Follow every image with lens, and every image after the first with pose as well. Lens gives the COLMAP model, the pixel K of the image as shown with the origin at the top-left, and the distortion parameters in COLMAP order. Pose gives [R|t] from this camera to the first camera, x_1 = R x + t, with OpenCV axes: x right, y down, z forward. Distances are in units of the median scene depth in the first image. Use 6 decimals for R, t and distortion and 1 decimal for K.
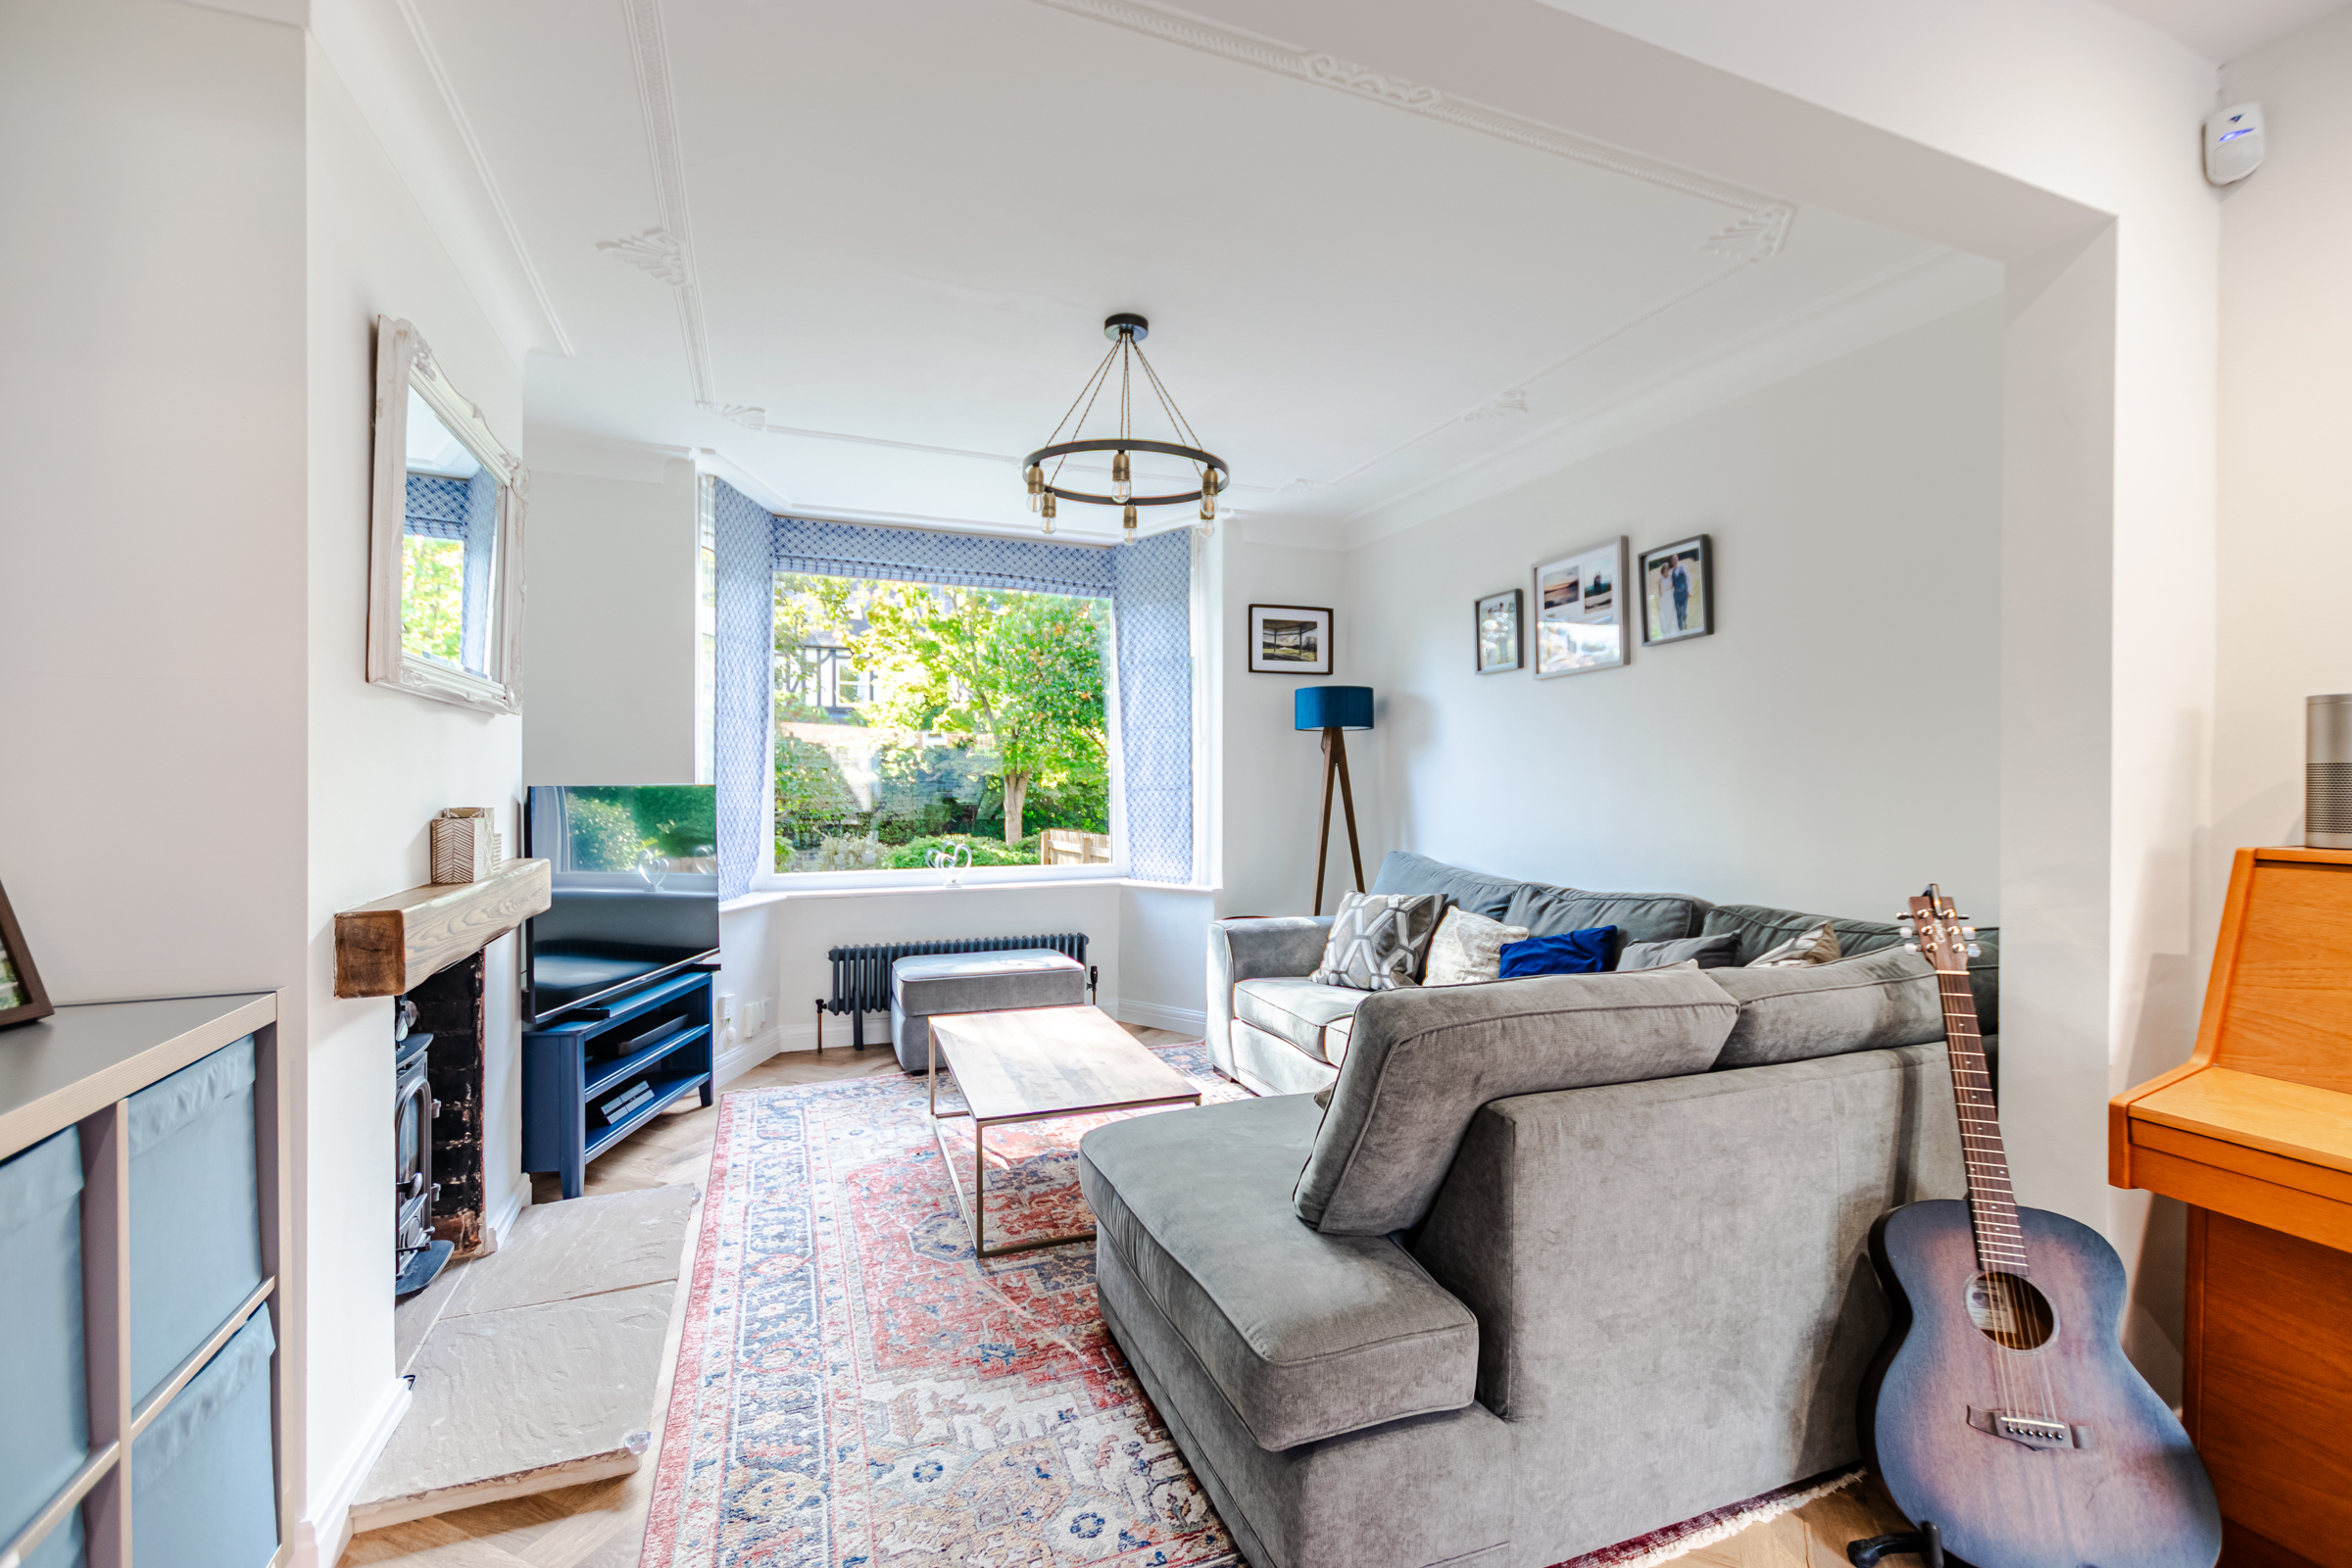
lens RADIAL K [[1027.4, 0, 1176.0], [0, 1027.4, 784.0], [0, 0, 1]] dist [-0.002378, -0.000188]
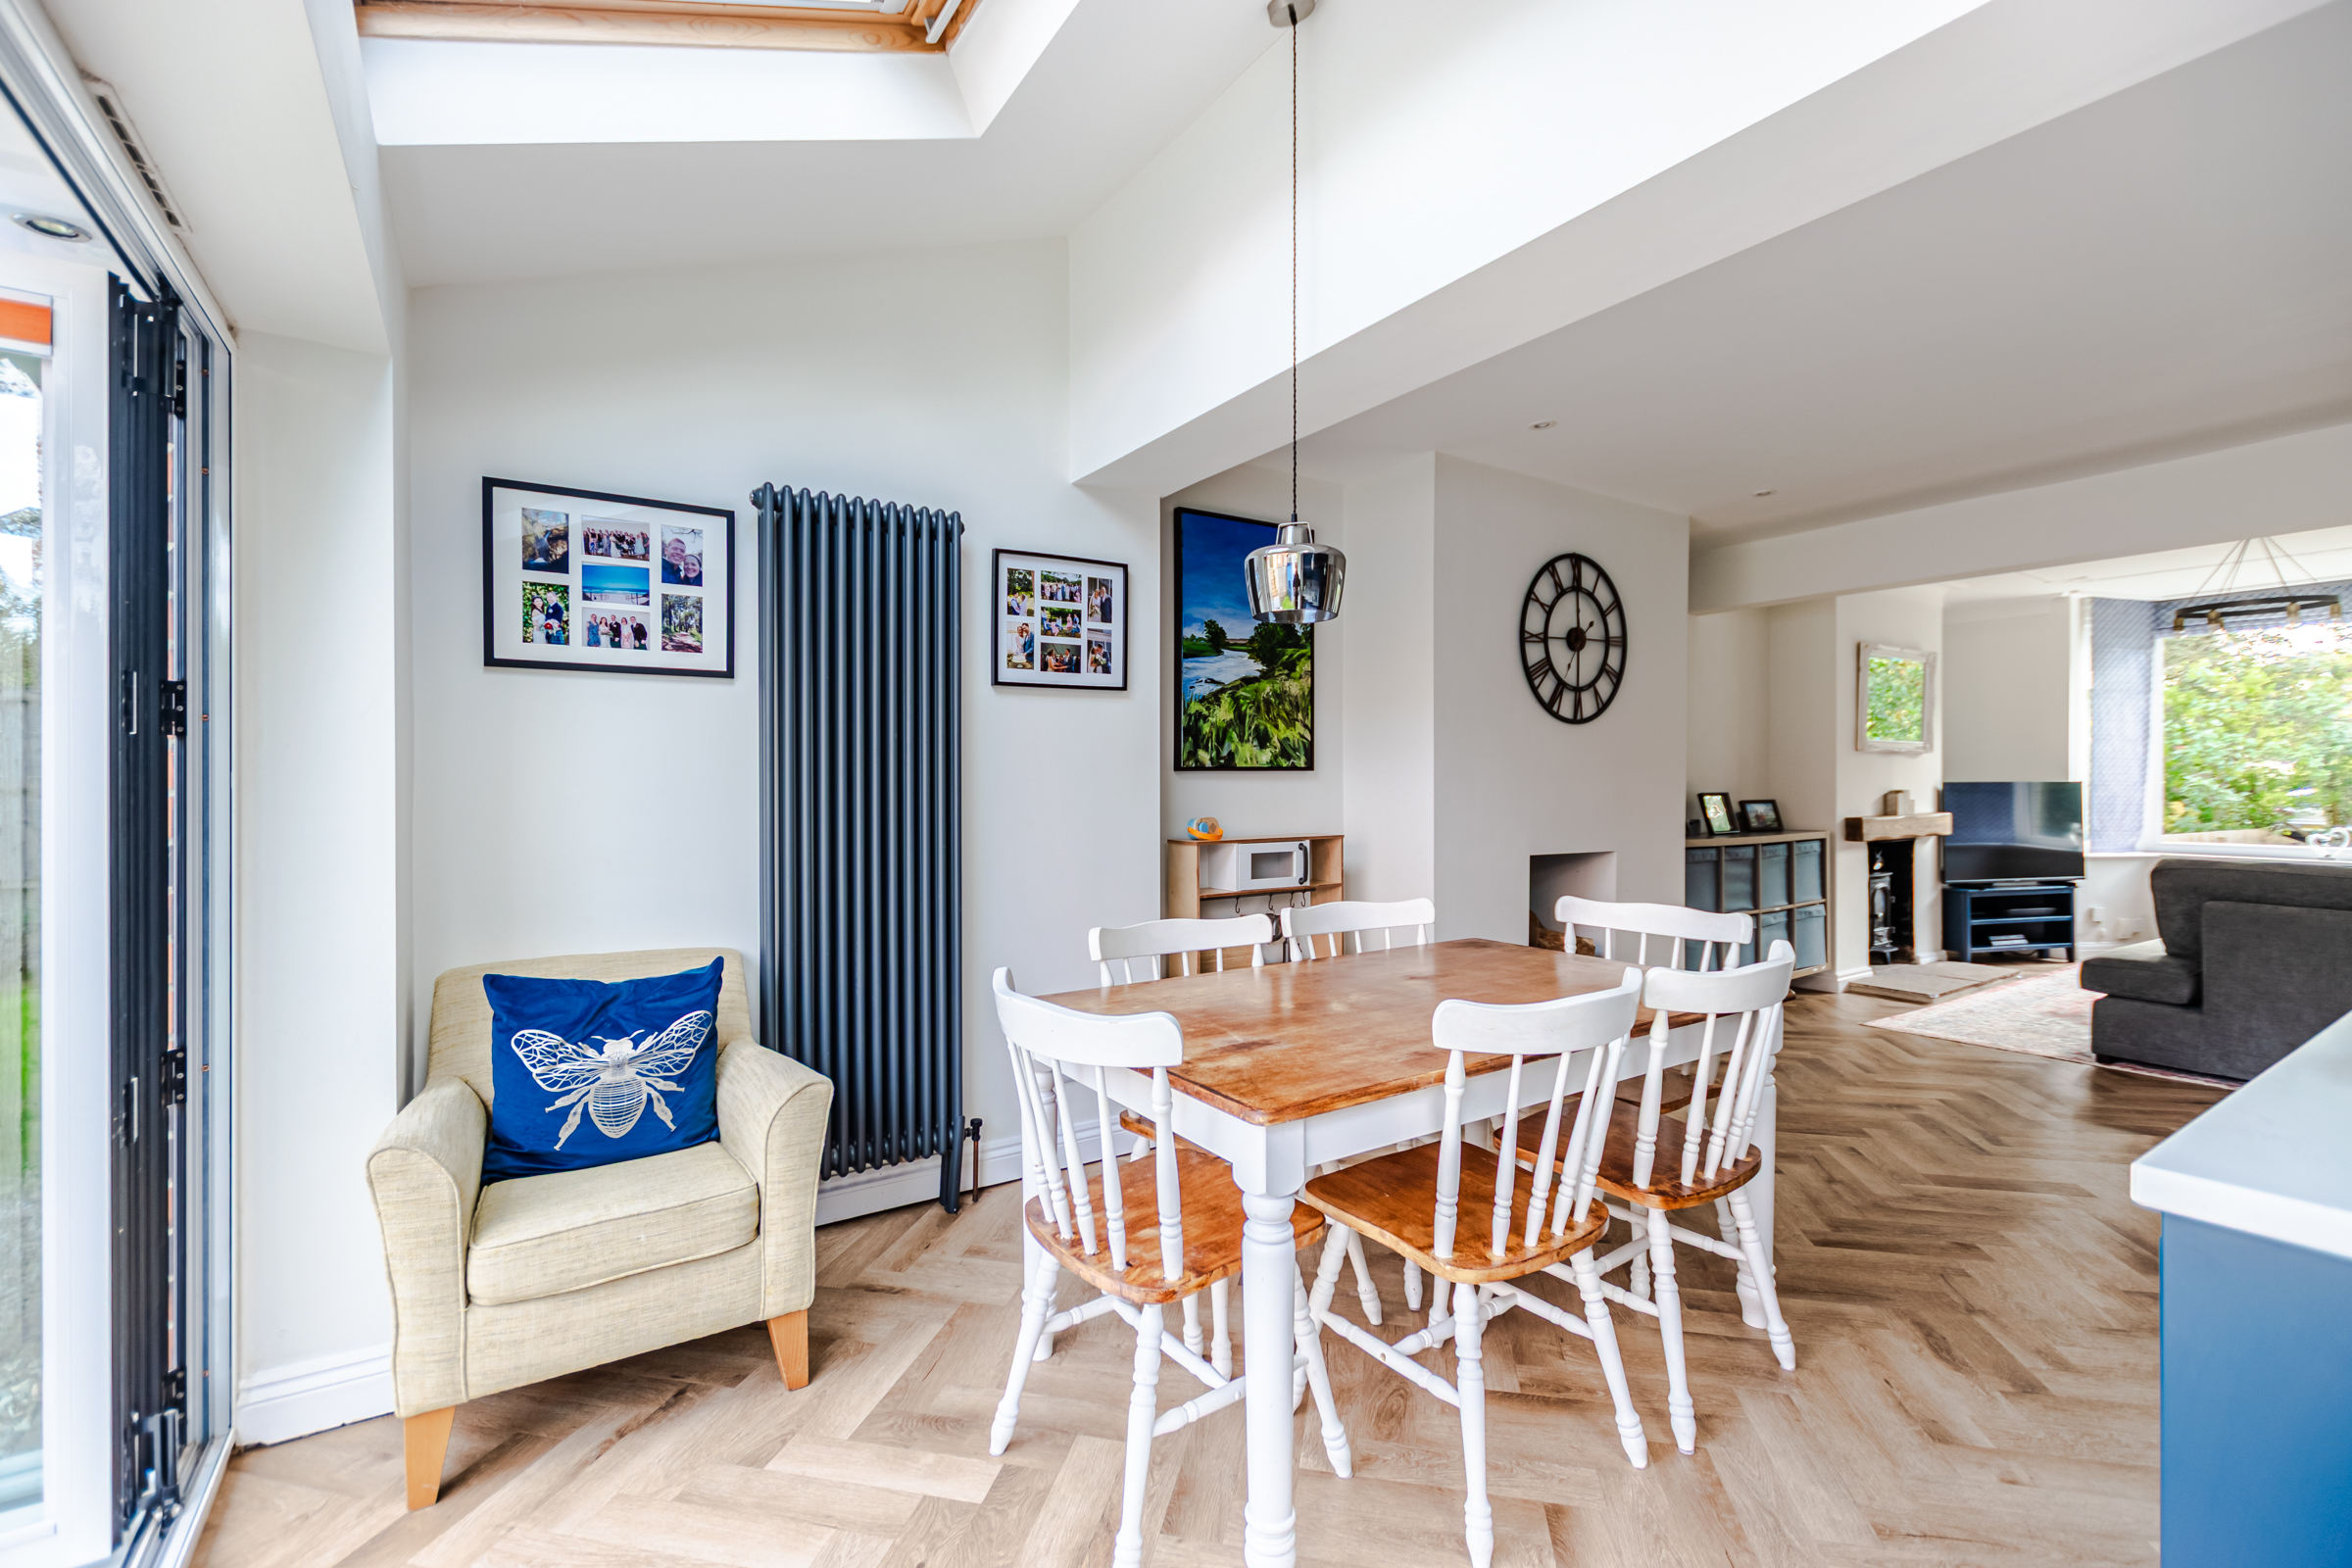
lens RADIAL K [[1014.2, 0, 1186.4], [0, 1014.2, 780.4], [0, 0, 1]] dist [0.009327, -0.000343]
pose [[0.211368, -0.005349, -0.977392, 1.525501], [0.002009, 0.999985, -0.005038, 0.008378], [0.977405, -0.000899, 0.211376, -1.407323]]
